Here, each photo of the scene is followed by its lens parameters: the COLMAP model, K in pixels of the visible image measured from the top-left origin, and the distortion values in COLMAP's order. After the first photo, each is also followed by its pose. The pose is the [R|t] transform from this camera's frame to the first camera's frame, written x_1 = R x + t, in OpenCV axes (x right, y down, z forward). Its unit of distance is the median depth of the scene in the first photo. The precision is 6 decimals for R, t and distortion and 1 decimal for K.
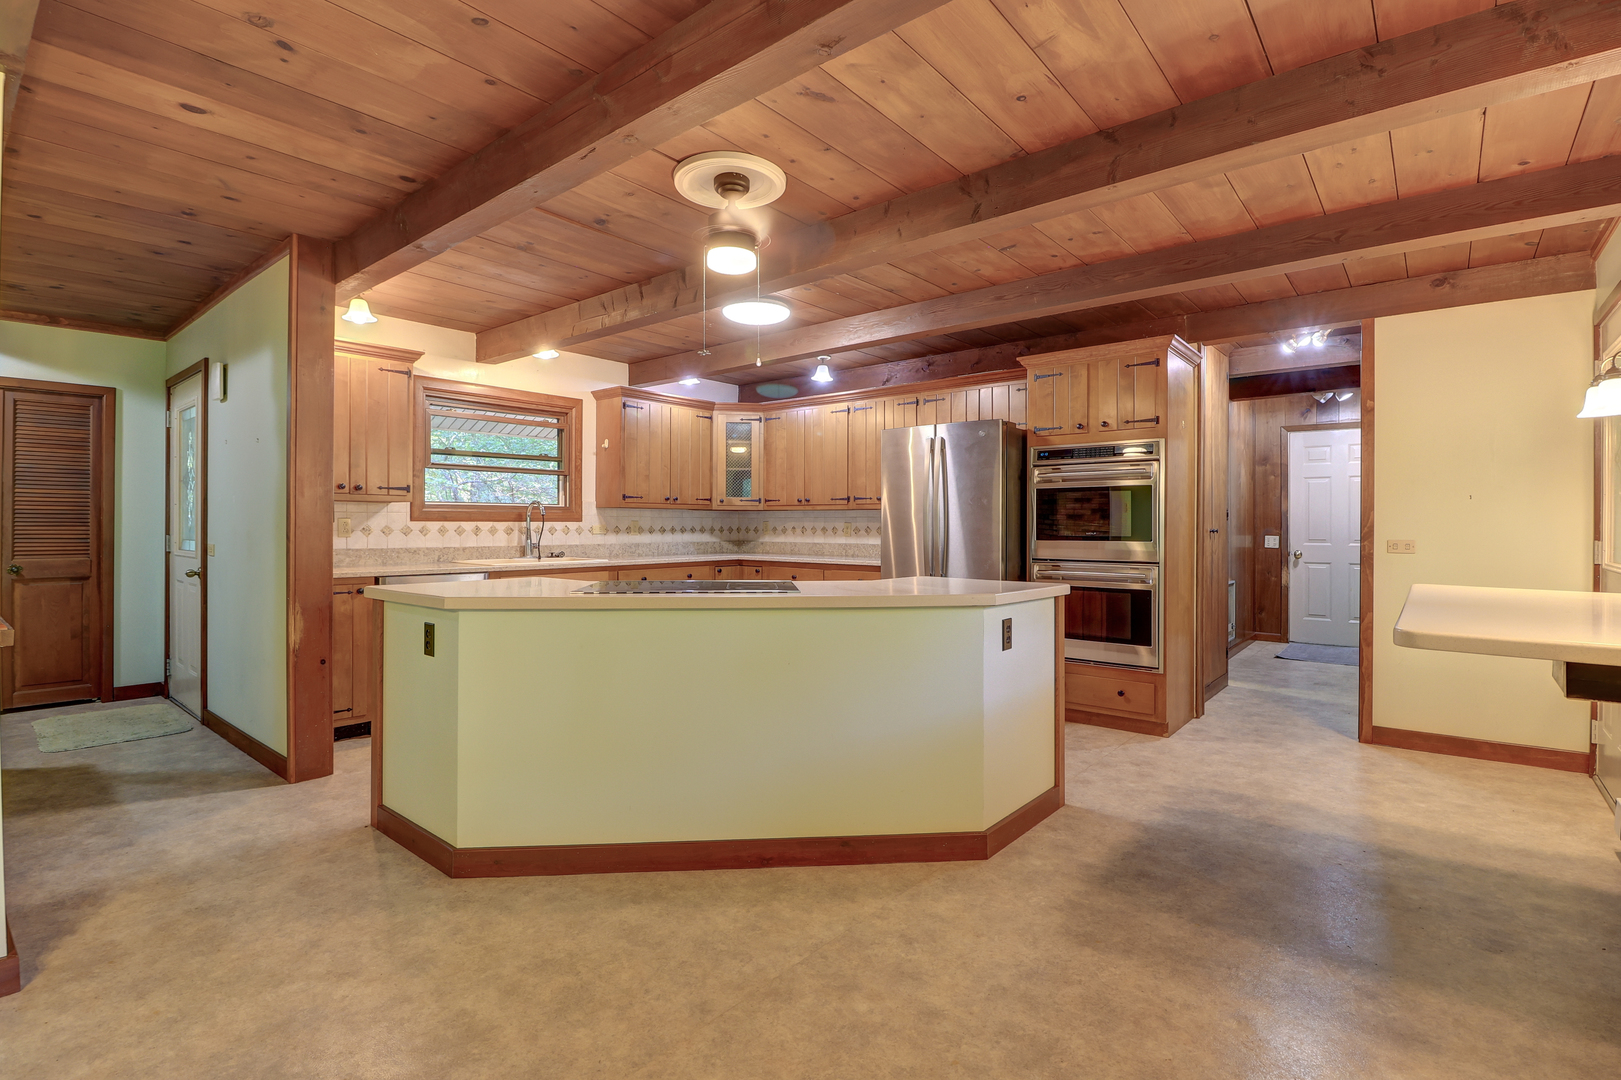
lens RADIAL K [[749.0, 0, 811.6], [0, 749.0, 527.2], [0, 0, 1]] dist [-0.009563, -0.005155]
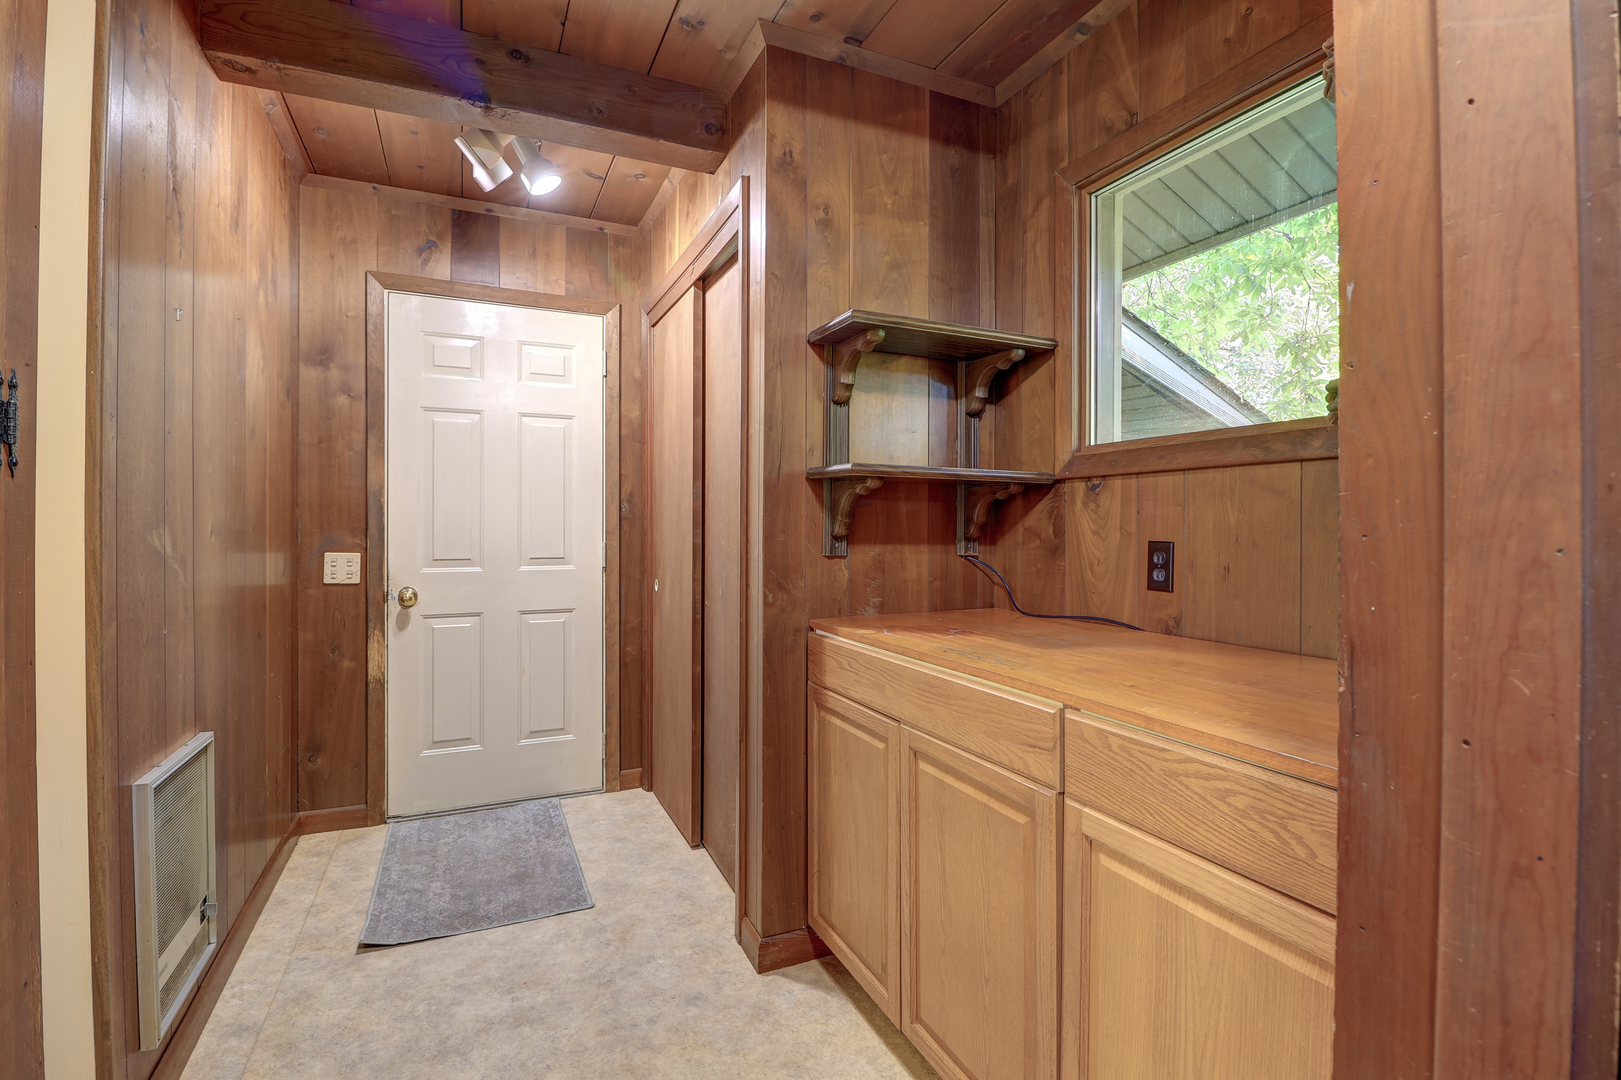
lens RADIAL K [[749.0, 0, 811.7], [0, 749.0, 534.2], [0, 0, 1]] dist [-0.009563, -0.005155]
pose [[0.427910, -0.000865, 0.903821, 0.481009], [-0.001877, 0.999997, 0.001846, 0.001697], [-0.903819, -0.002486, 0.427907, 0.794184]]
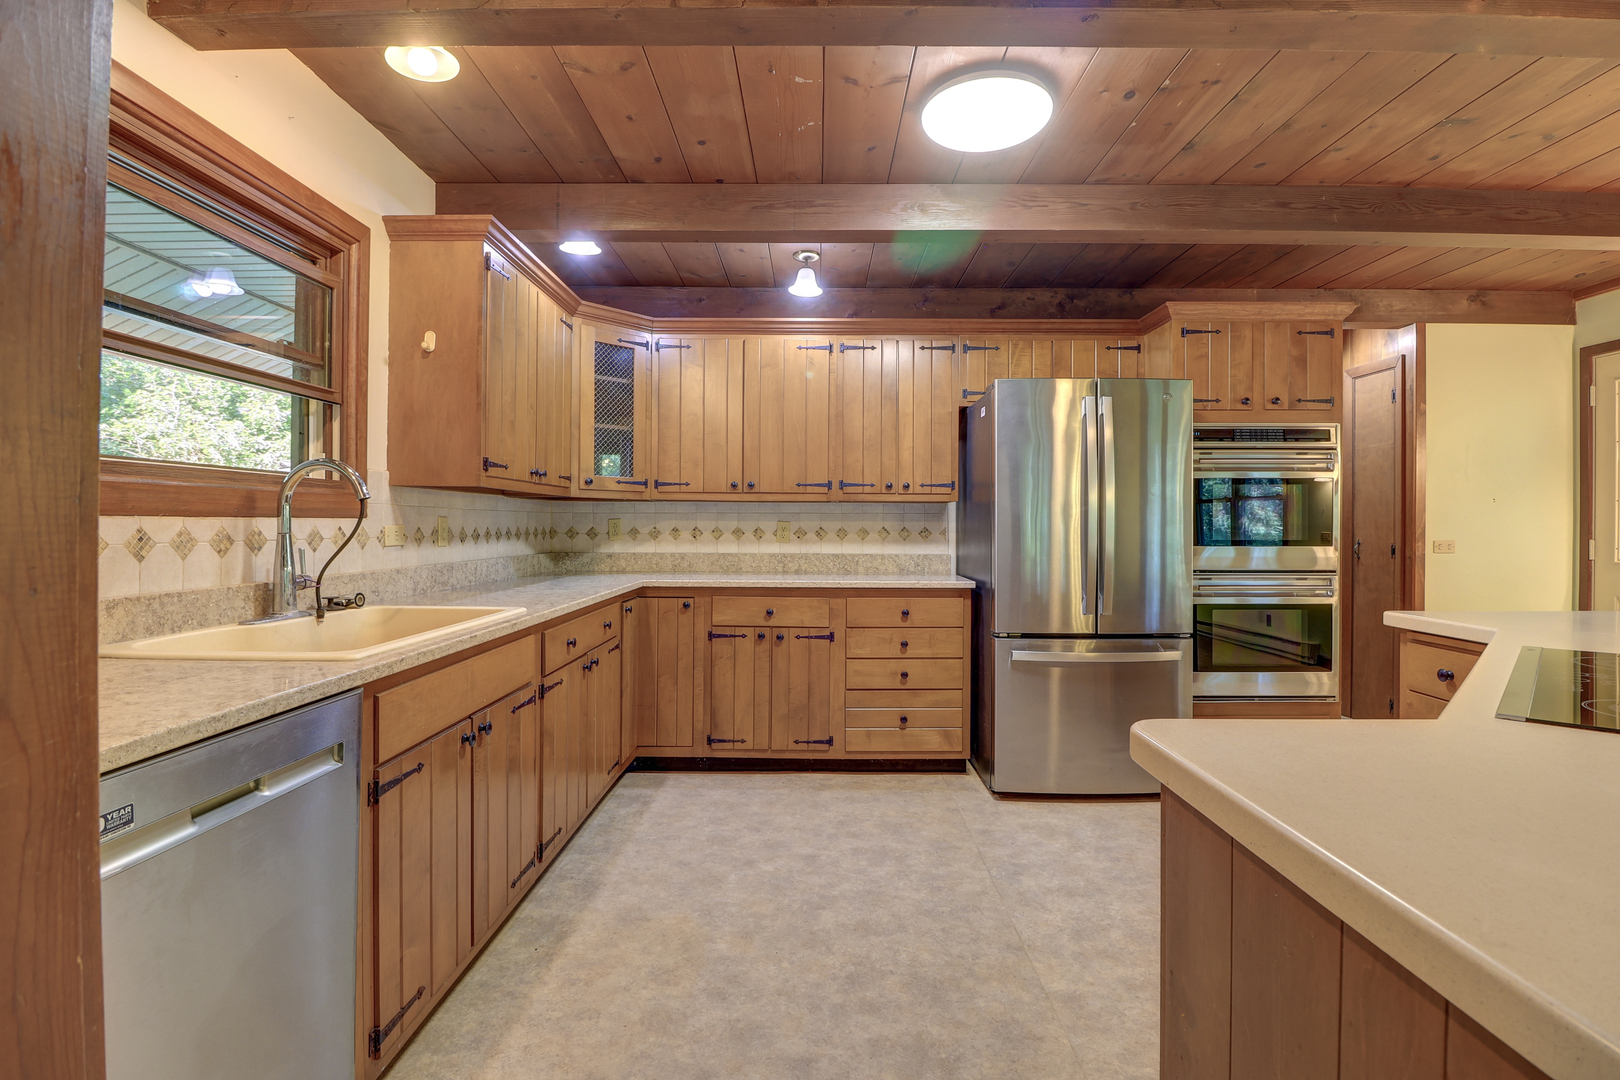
lens RADIAL K [[748.5, 0, 804.0], [0, 748.5, 525.6], [0, 0, 1]] dist [-0.009563, -0.005155]
pose [[0.775186, -0.000850, 0.631733, -0.373040], [0.000453, 1.000000, 0.000790, -0.003158], [-0.631733, -0.000326, 0.775186, 0.509505]]
